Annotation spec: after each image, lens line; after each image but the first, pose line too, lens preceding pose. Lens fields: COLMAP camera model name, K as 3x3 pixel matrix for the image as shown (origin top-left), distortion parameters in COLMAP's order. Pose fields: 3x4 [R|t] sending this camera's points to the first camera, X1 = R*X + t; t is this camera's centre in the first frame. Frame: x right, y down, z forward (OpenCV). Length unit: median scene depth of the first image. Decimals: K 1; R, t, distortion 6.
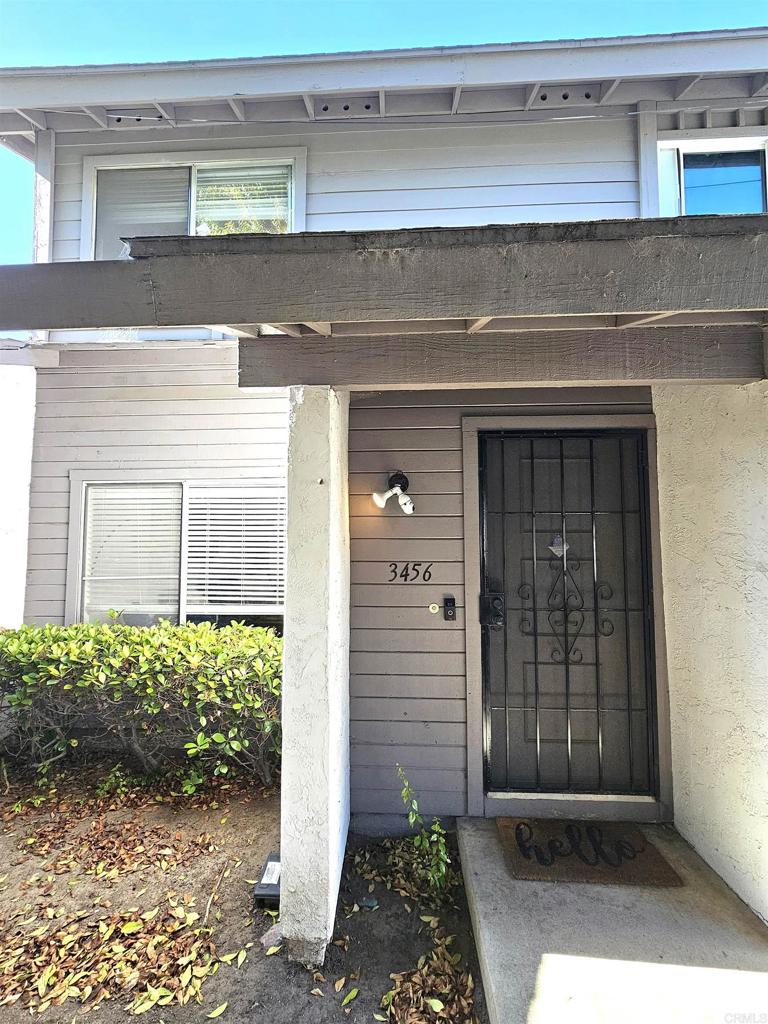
lens RADIAL K [[446.6, 0, 384.5], [0, 446.6, 505.9], [0, 0, 1]] dist [-0.004088, 0.001593]
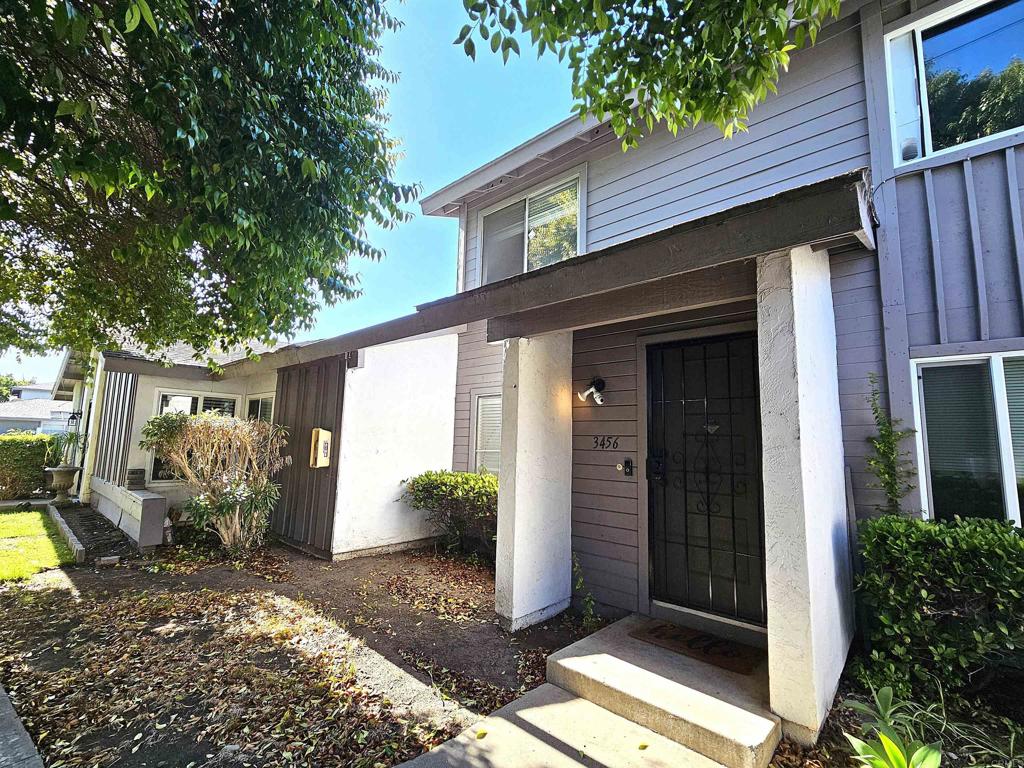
lens RADIAL K [[418.7, 0, 513.6], [0, 418.7, 389.0], [0, 0, 1]] dist [-0.003528, 0.002725]
pose [[0.794518, -0.052710, -0.604948, 0.694027], [0.011755, 0.997374, -0.071463, 0.065051], [0.607126, 0.049667, 0.793052, -0.336805]]
